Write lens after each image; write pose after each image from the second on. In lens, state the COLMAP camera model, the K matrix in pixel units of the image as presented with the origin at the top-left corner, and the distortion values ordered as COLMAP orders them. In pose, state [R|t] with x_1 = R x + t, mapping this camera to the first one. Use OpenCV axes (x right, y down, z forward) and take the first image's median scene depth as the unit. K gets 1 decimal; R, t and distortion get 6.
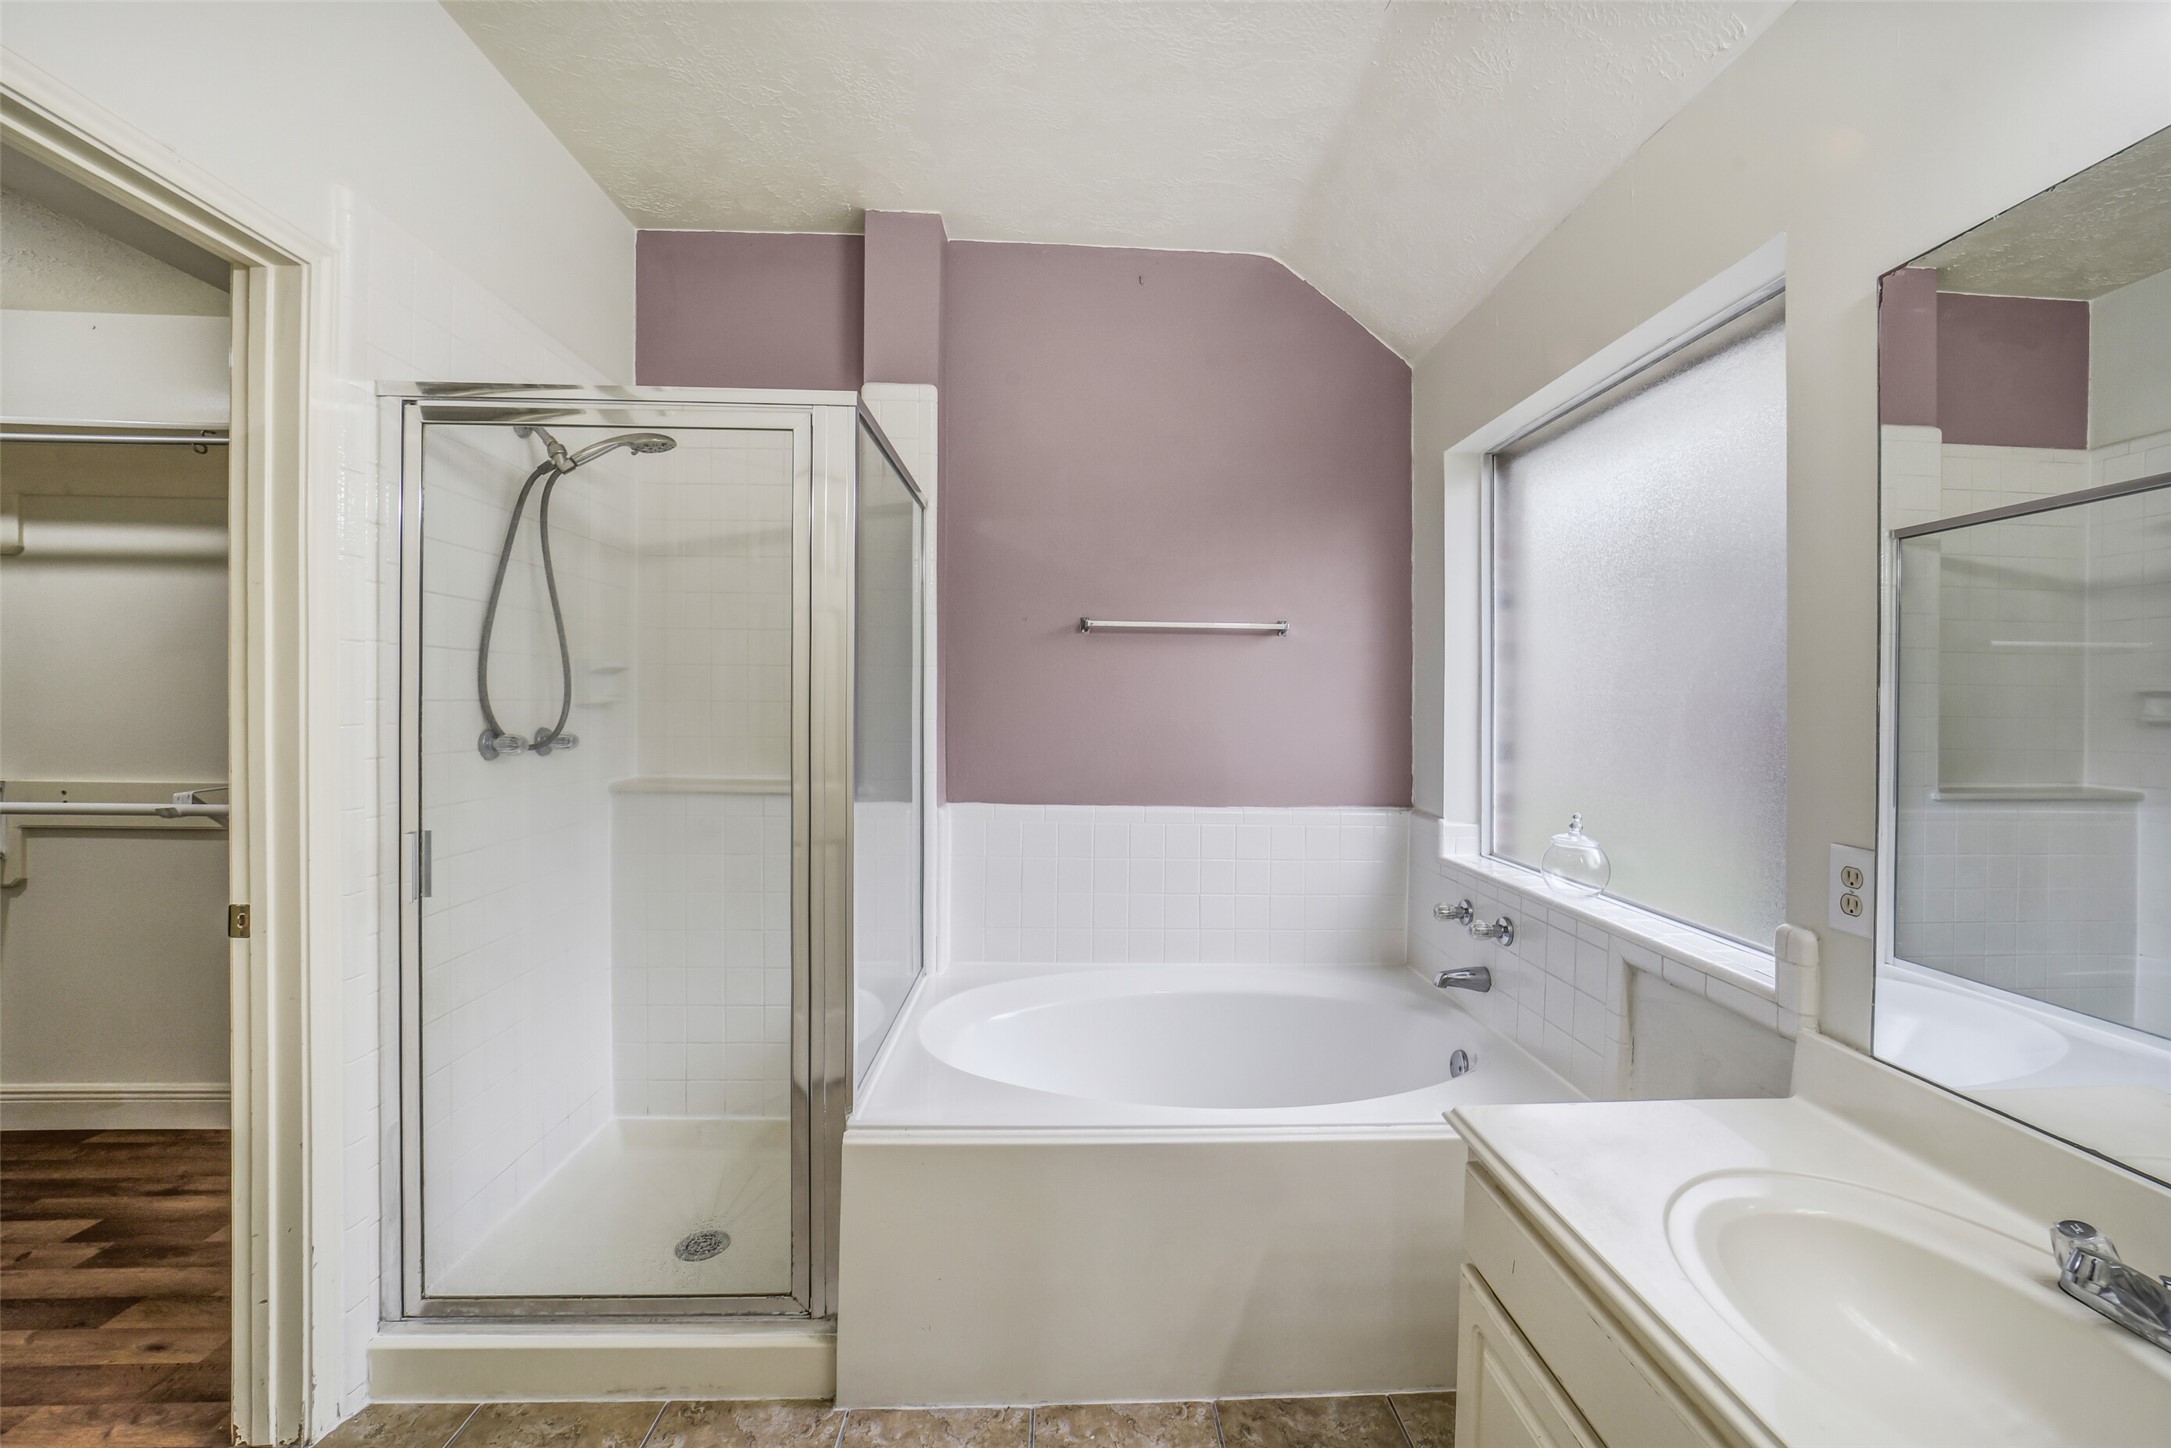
lens RADIAL K [[844.2, 0, 1099.5], [0, 844.2, 721.5], [0, 0, 1]] dist [-0.034281, 0.007371]
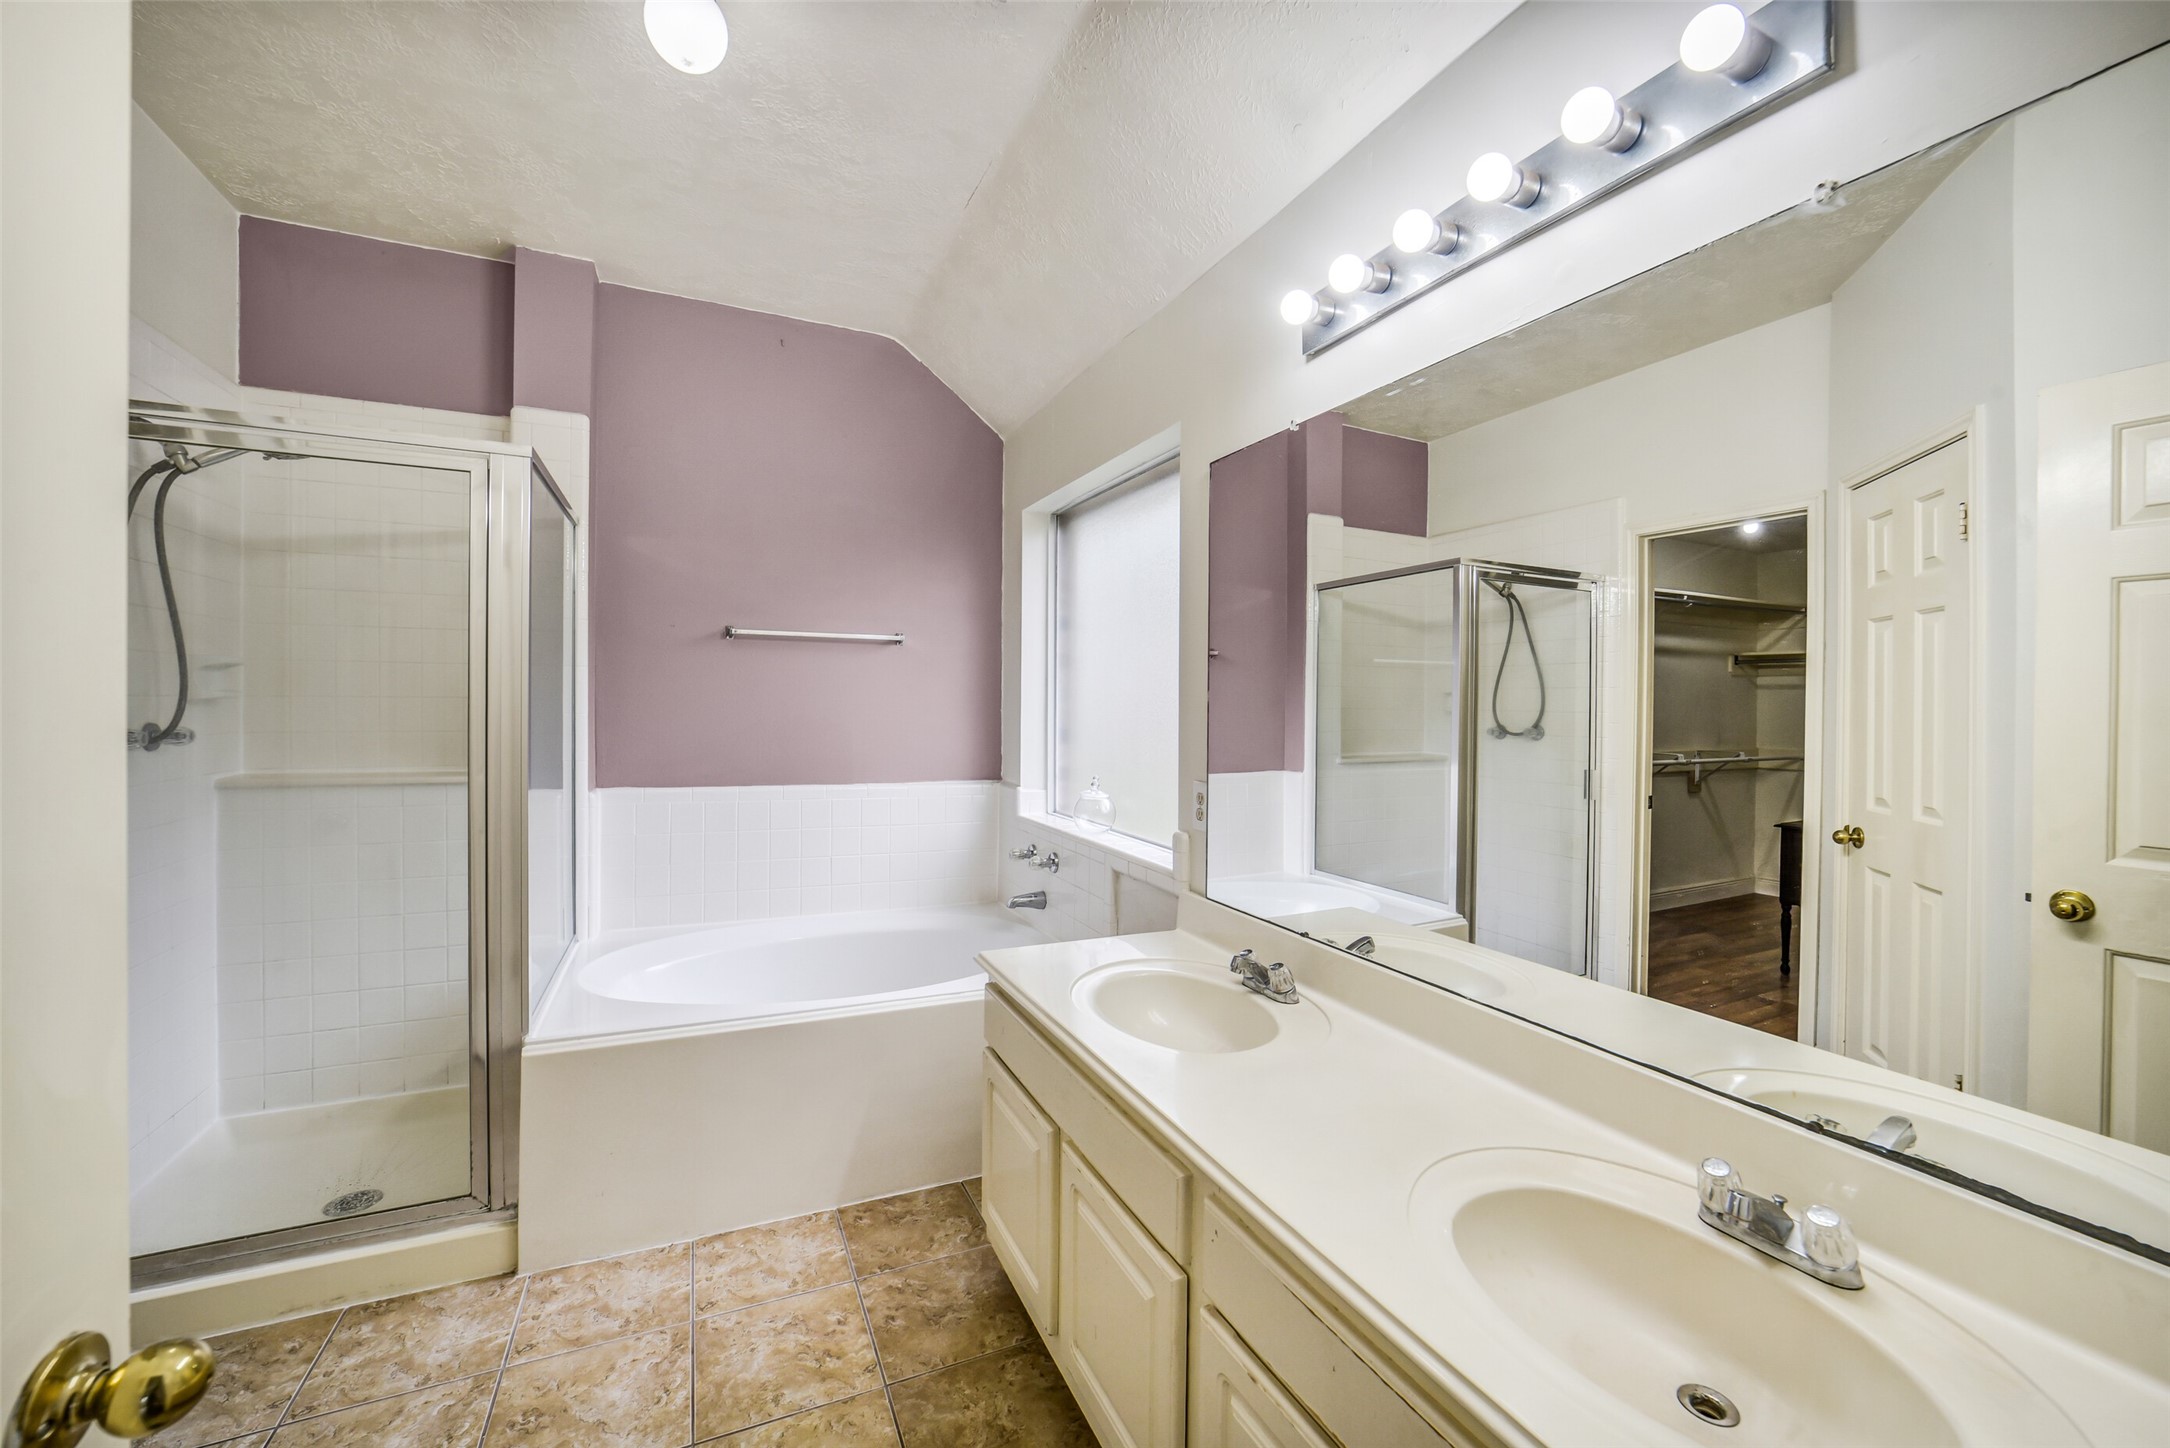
lens RADIAL K [[843.8, 0, 1084.7], [0, 843.8, 703.9], [0, 0, 1]] dist [-0.034281, 0.007371]
pose [[0.925952, -0.000542, 0.377640, -0.000233], [0.006150, 0.999888, -0.013642, 0.004347], [-0.377590, 0.014955, 0.925852, -0.330194]]
